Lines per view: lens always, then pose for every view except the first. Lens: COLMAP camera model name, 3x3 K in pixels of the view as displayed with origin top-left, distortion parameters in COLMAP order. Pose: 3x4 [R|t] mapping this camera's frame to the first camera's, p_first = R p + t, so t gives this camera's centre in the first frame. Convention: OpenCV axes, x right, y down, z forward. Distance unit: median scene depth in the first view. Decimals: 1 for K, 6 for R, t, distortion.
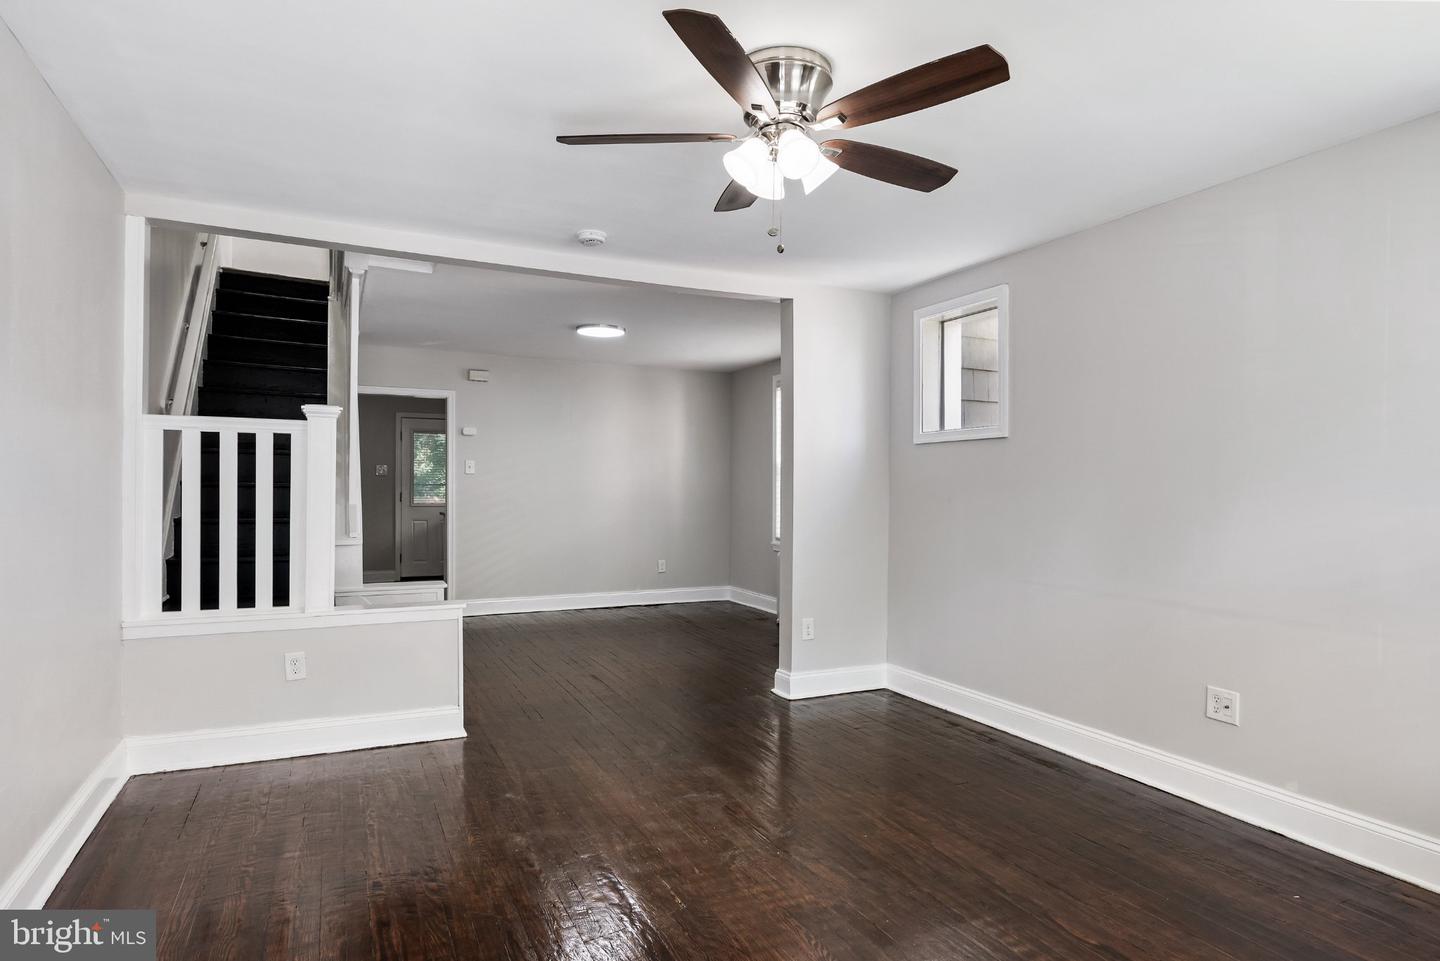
lens RADIAL K [[793.0, 0, 718.3], [0, 793.0, 486.9], [0, 0, 1]] dist [-0.011675, -0.000247]
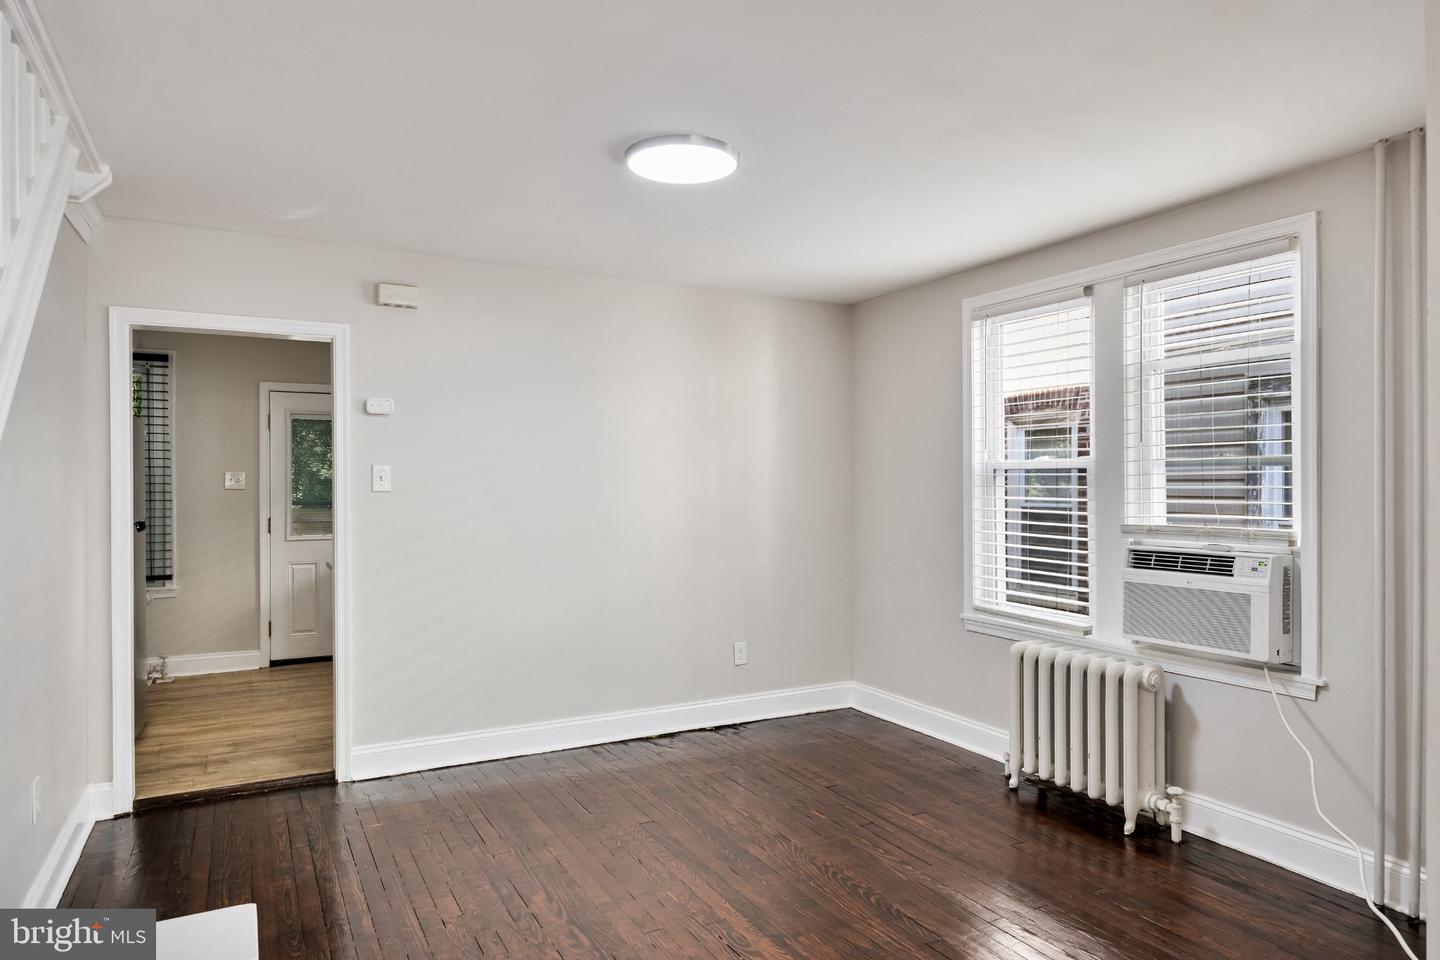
lens RADIAL K [[902.5, 0, 720.3], [0, 902.5, 490.8], [0, 0, 1]] dist [0.029918, -0.001052]
pose [[0.999301, -0.009813, 0.036073, -0.117588], [0.009658, 0.999943, 0.004468, -0.017039], [-0.036114, -0.004116, 0.999339, 0.409986]]
